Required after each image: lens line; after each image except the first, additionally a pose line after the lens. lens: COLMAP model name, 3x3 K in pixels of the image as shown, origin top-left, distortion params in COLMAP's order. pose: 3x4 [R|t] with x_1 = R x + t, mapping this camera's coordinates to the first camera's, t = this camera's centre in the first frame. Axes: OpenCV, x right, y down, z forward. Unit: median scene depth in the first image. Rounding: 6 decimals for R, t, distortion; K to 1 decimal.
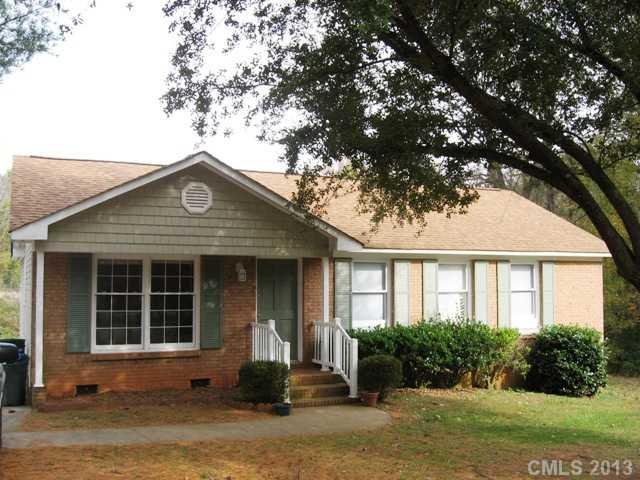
lens RADIAL K [[663.0, 0, 320.0], [0, 663.0, 240.0], [0, 0, 1]] dist [-0.162156, 0.154140]
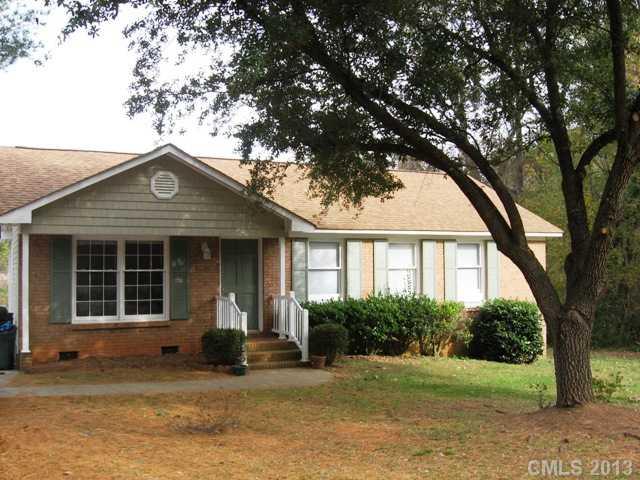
lens RADIAL K [[663.0, 0, 320.0], [0, 663.0, 240.0], [0, 0, 1]] dist [-0.162156, 0.154140]
pose [[0.999851, -0.005053, 0.016519, 0.058426], [0.004590, 0.999599, 0.027936, -0.000273], [-0.016654, -0.027856, 0.999473, -0.125235]]
